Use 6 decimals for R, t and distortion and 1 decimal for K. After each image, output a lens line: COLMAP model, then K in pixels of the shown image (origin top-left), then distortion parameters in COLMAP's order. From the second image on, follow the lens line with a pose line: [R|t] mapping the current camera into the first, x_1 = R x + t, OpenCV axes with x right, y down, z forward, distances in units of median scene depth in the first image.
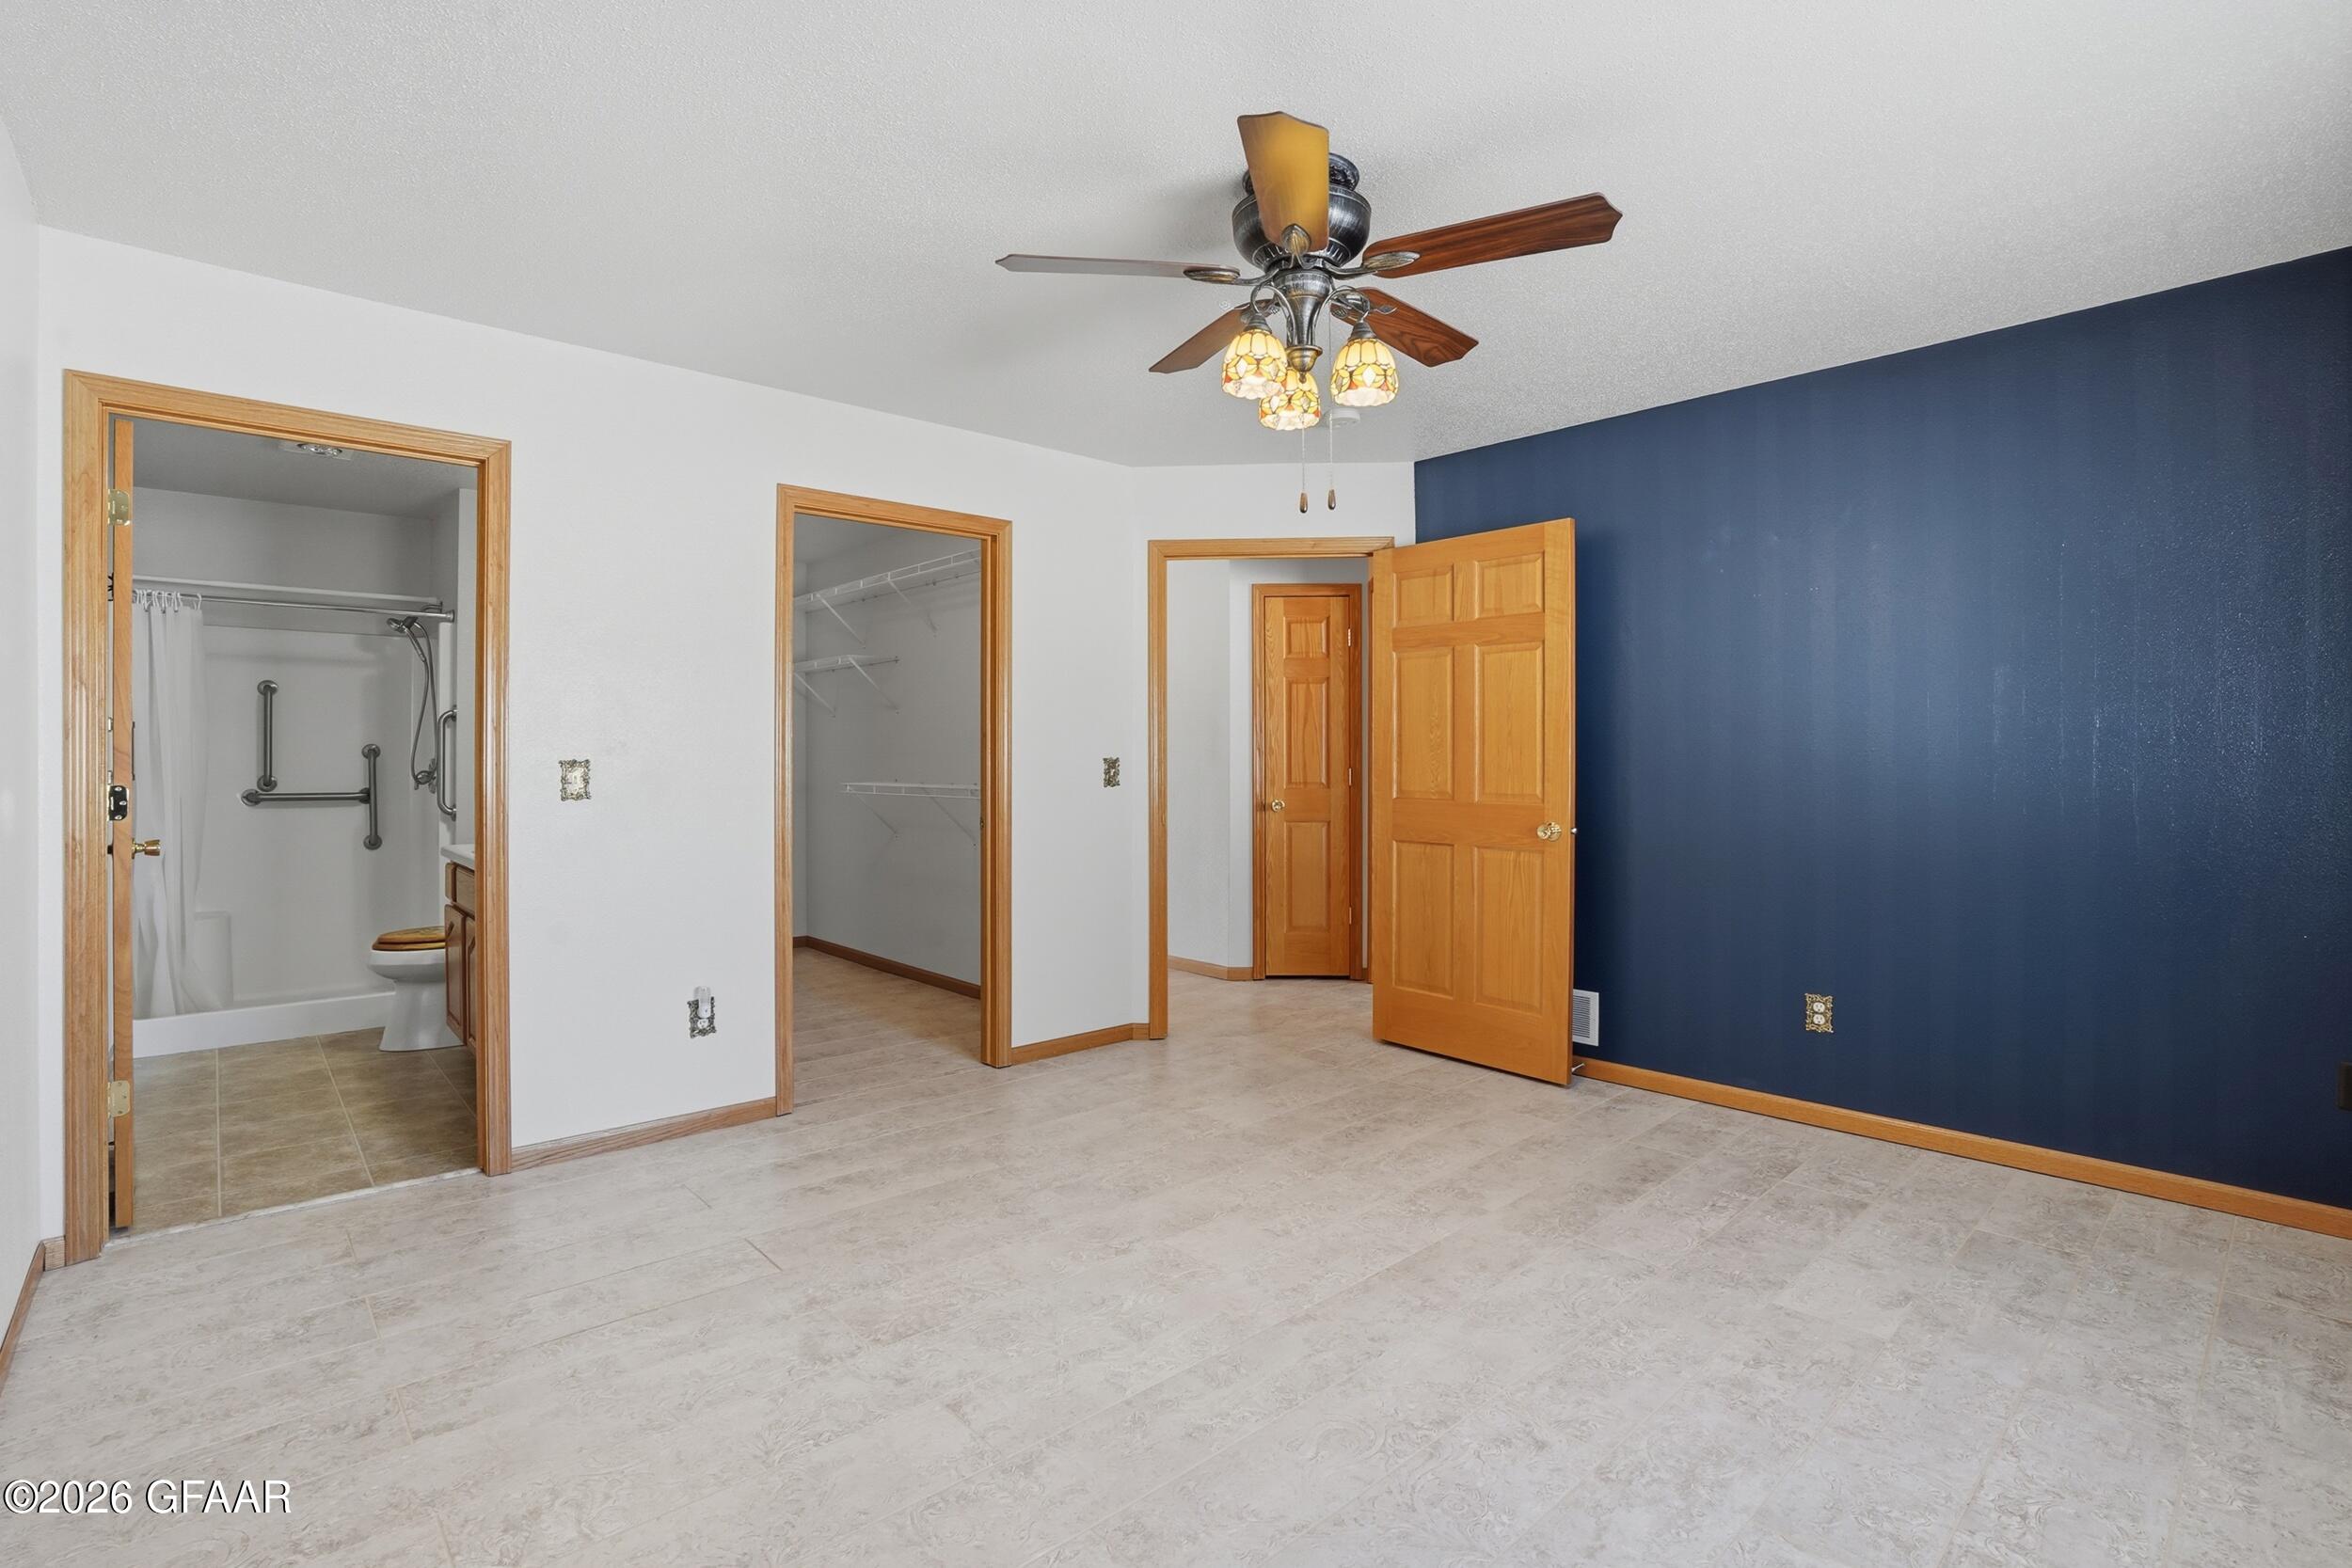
lens RADIAL K [[1108.5, 0, 1174.4], [0, 1108.5, 769.1], [0, 0, 1]] dist [-0.058122, 0.017537]
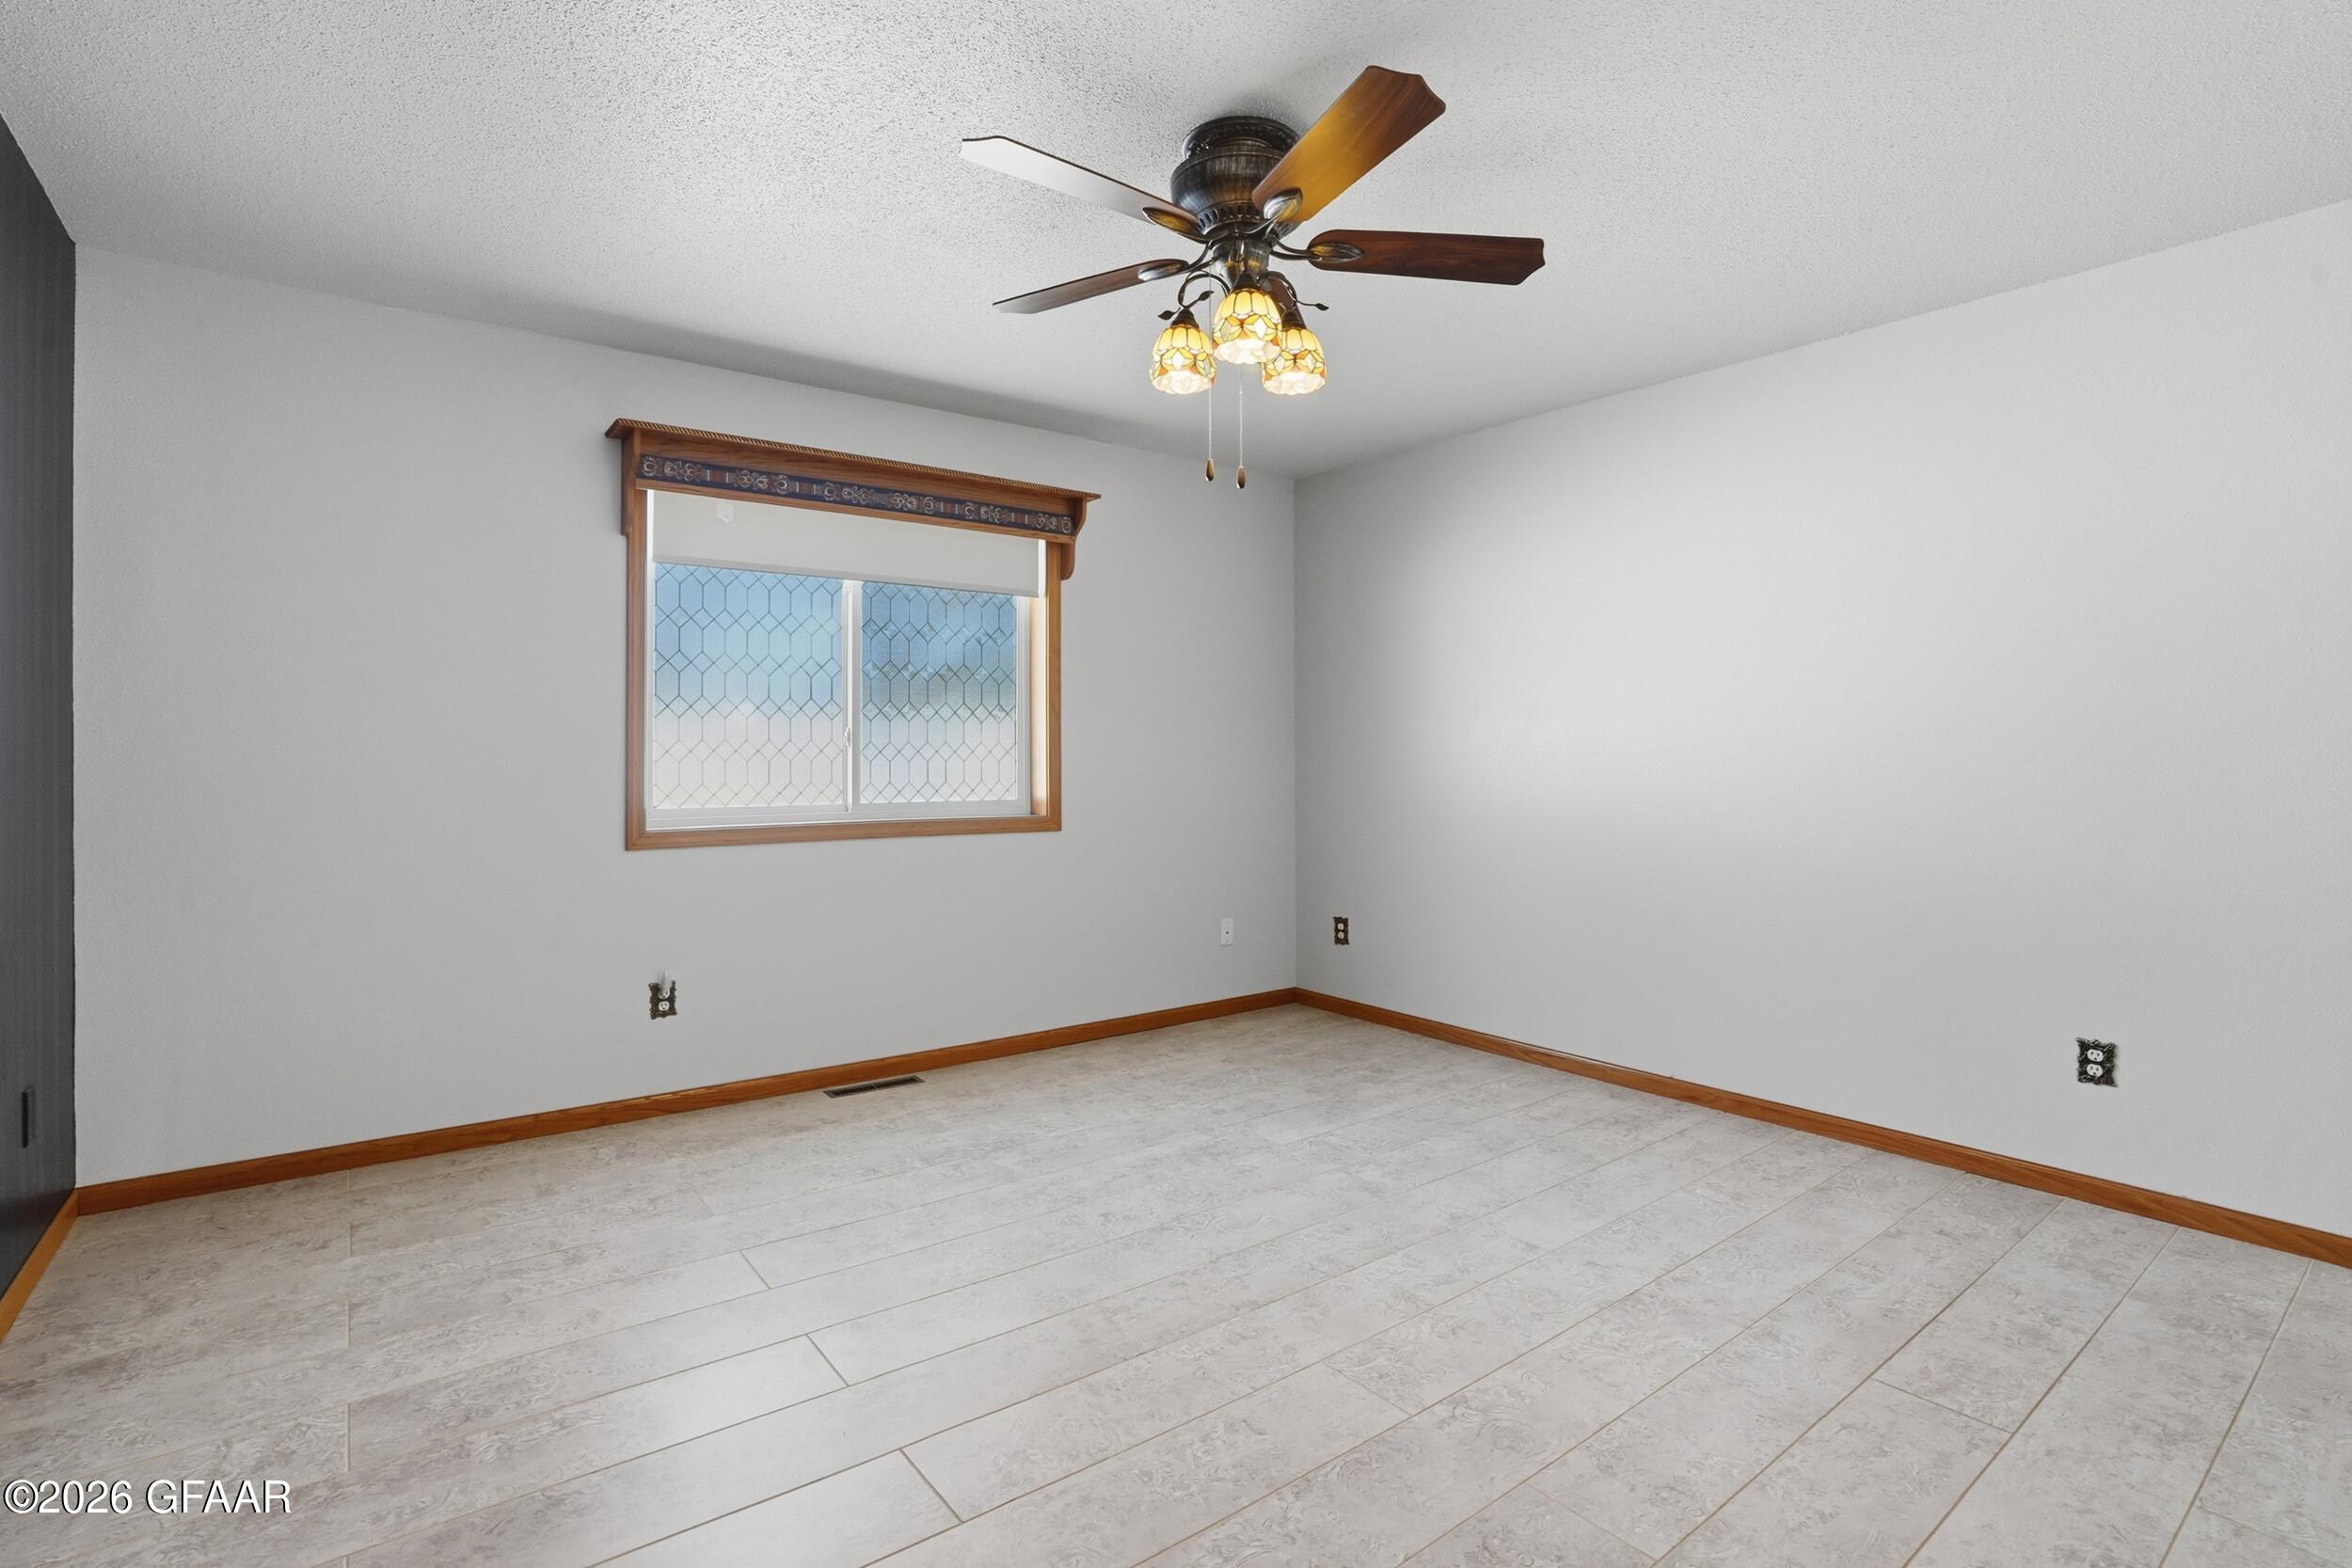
lens RADIAL K [[1108.5, 0, 1178.2], [0, 1108.5, 763.0], [0, 0, 1]] dist [-0.058122, 0.017537]
pose [[-0.996337, -0.001981, 0.085486, 0.074311], [-0.000357, 0.999819, 0.019004, -0.010100], [-0.085508, 0.018904, -0.996158, 1.597280]]
